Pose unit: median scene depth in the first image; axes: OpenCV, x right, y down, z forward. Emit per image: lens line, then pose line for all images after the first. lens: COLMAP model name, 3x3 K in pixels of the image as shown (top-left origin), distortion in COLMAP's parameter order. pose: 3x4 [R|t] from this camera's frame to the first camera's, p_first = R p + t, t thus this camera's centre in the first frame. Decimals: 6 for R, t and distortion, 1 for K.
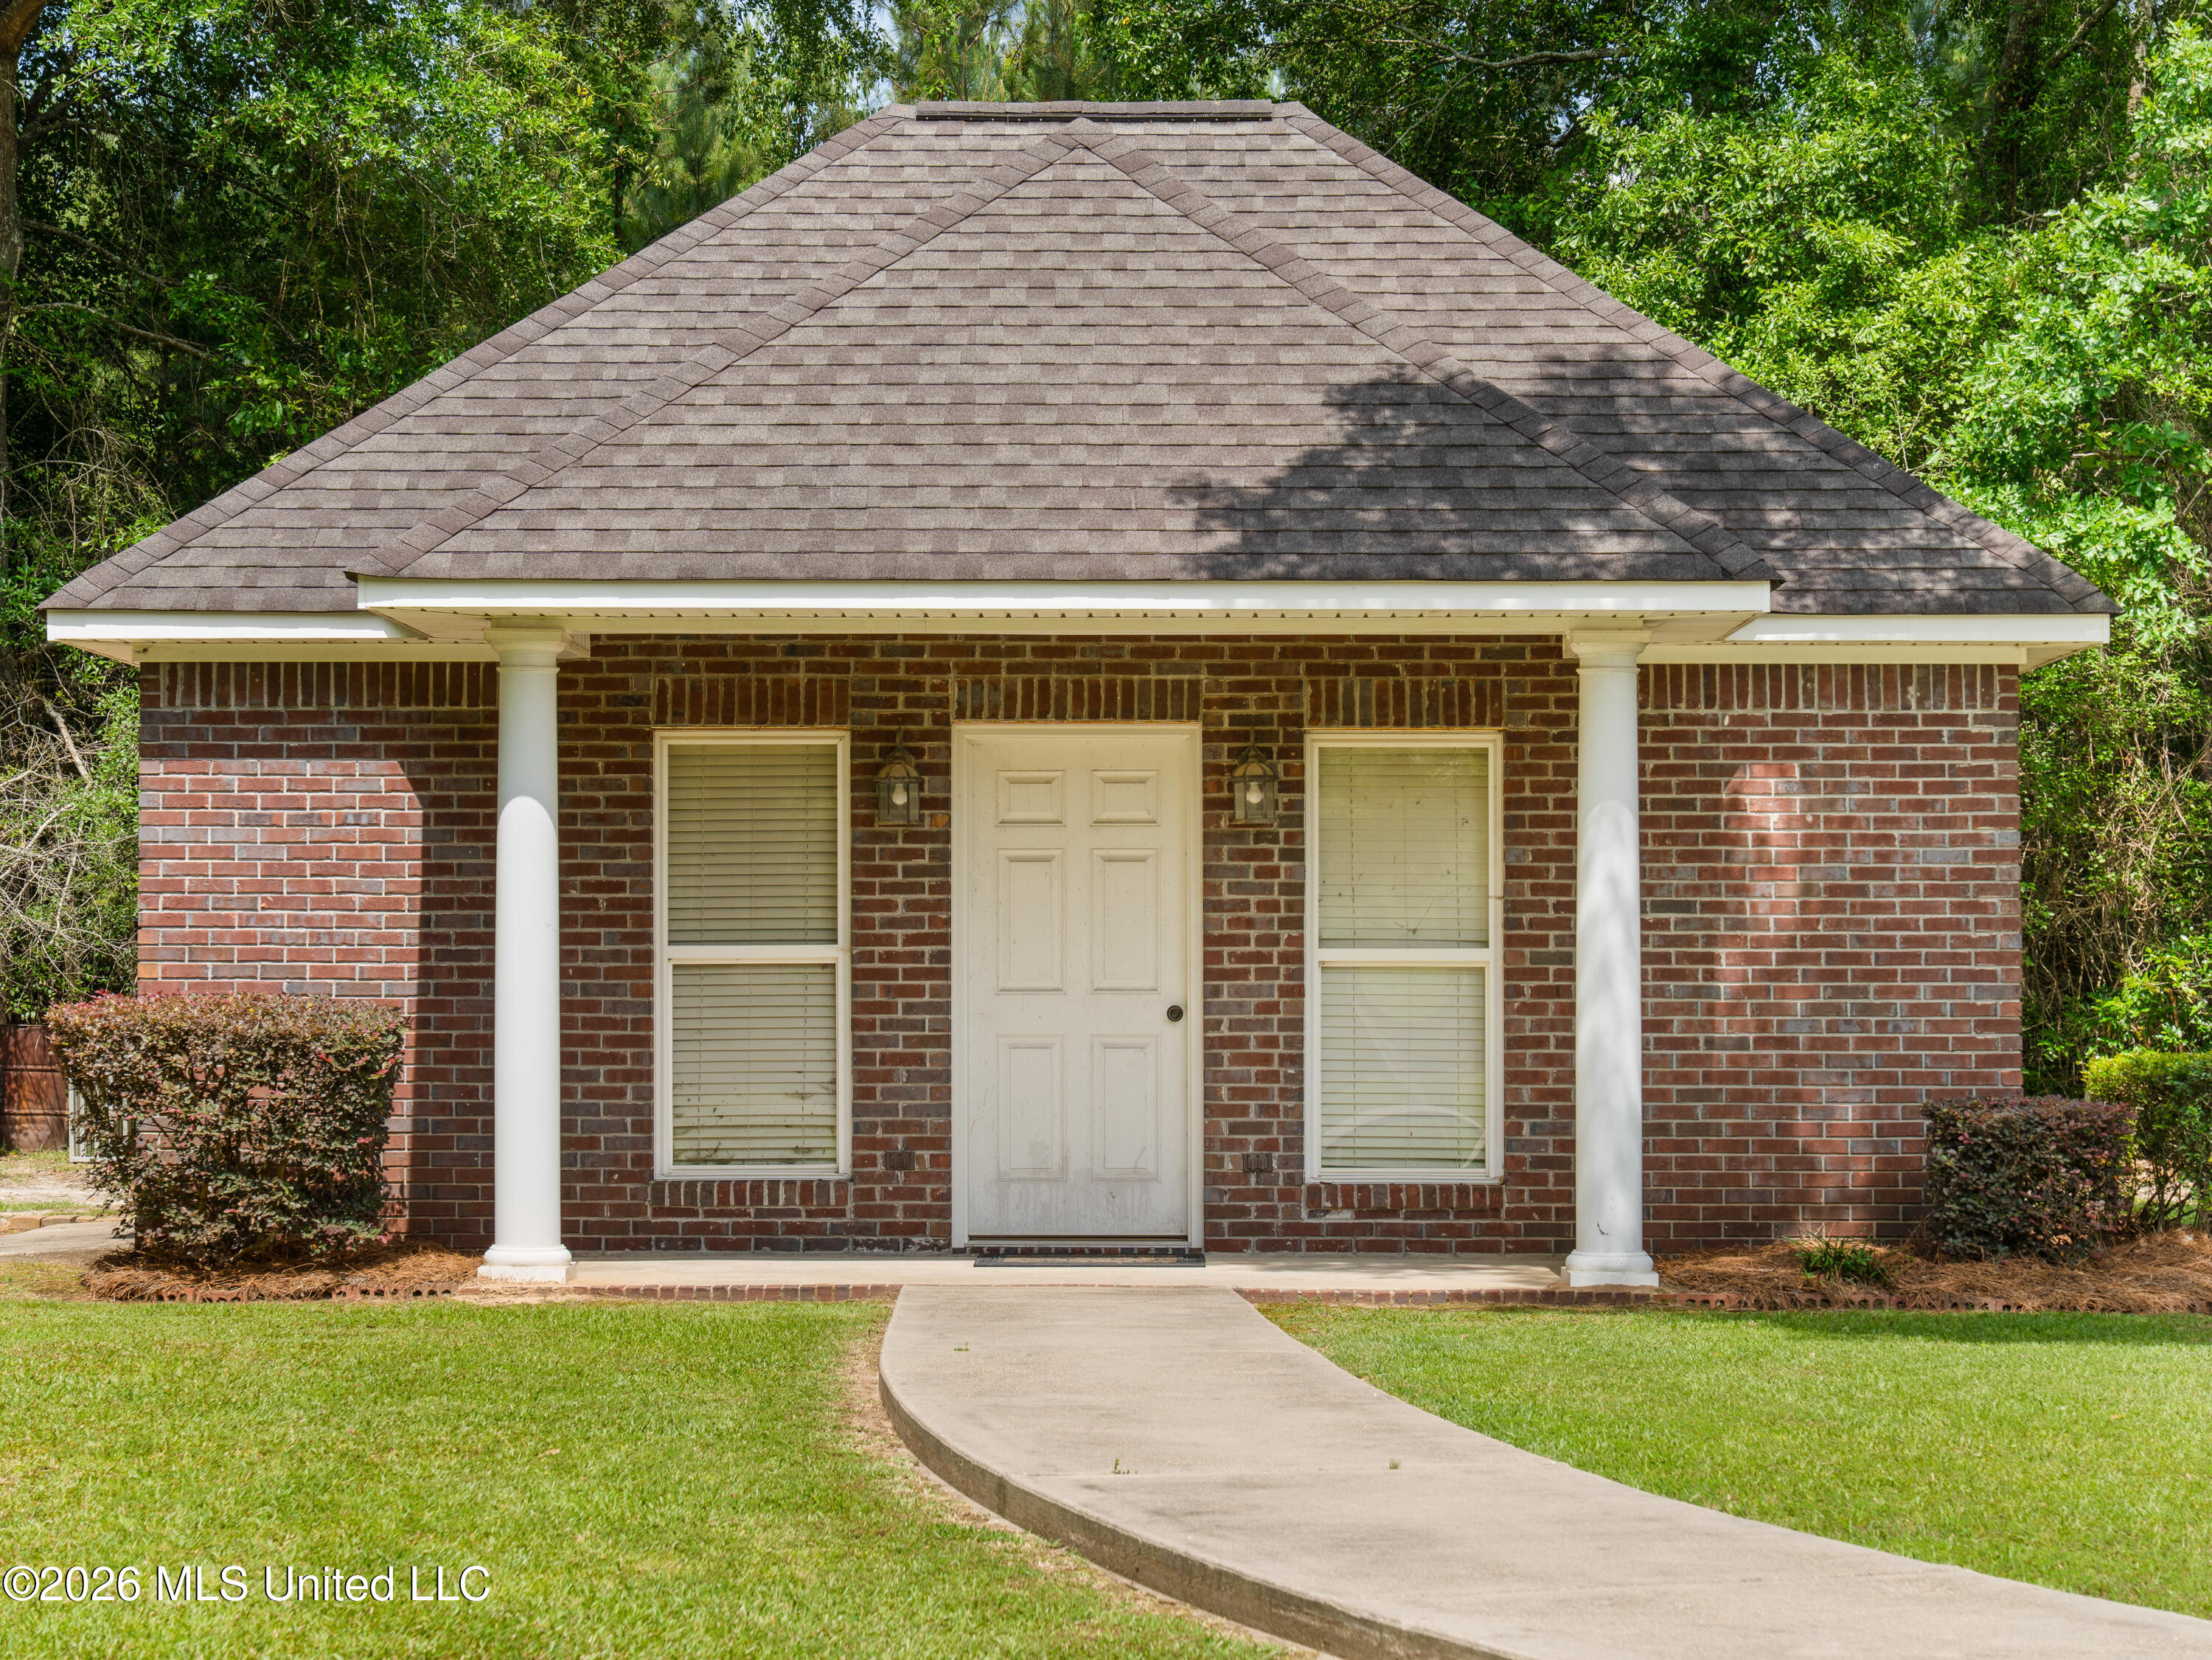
lens RADIAL K [[4205.7, 0, 1106.3], [0, 4205.7, 833.3], [0, 0, 1]] dist [0.003886, 0.000000]
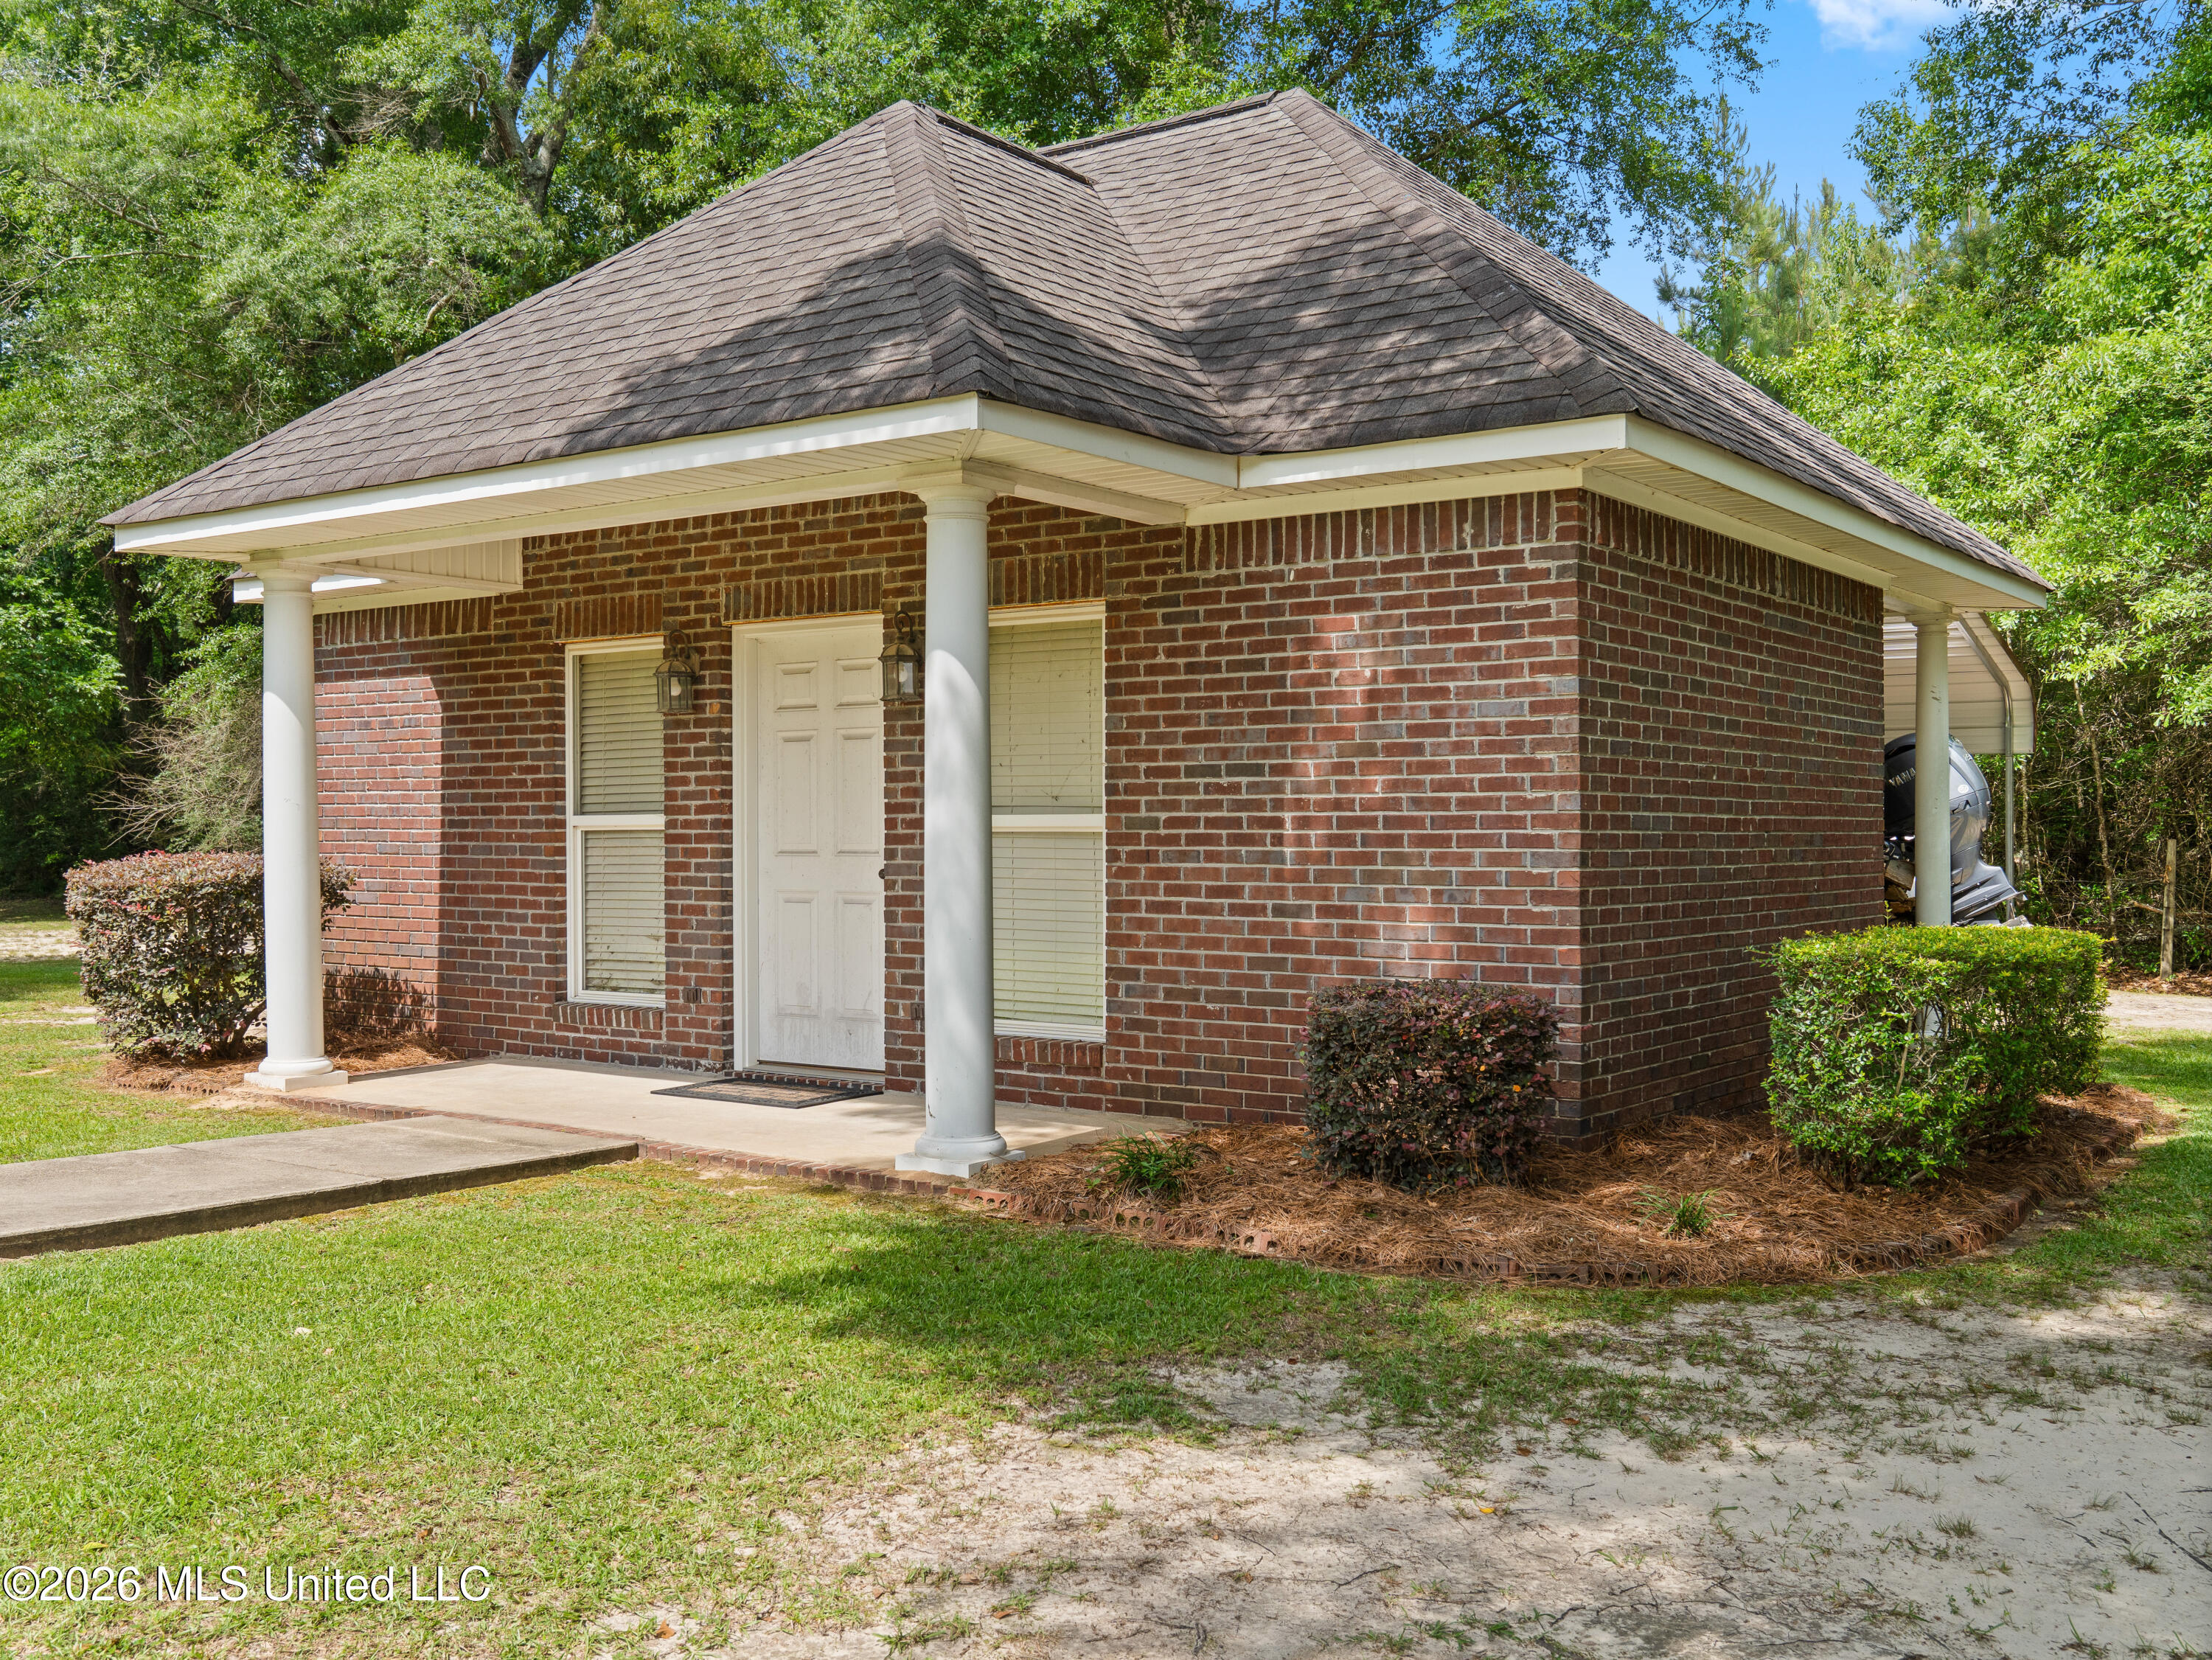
lens RADIAL K [[2110.2, 0, 1106.1], [0, 2110.2, 825.2], [0, 0, 1]] dist [0.005216, 0.000000]
pose [[0.818579, -0.003006, -0.574386, 0.389784], [0.020800, 0.999486, 0.024411, 0.017582], [0.574017, -0.031929, 0.818221, 0.579784]]
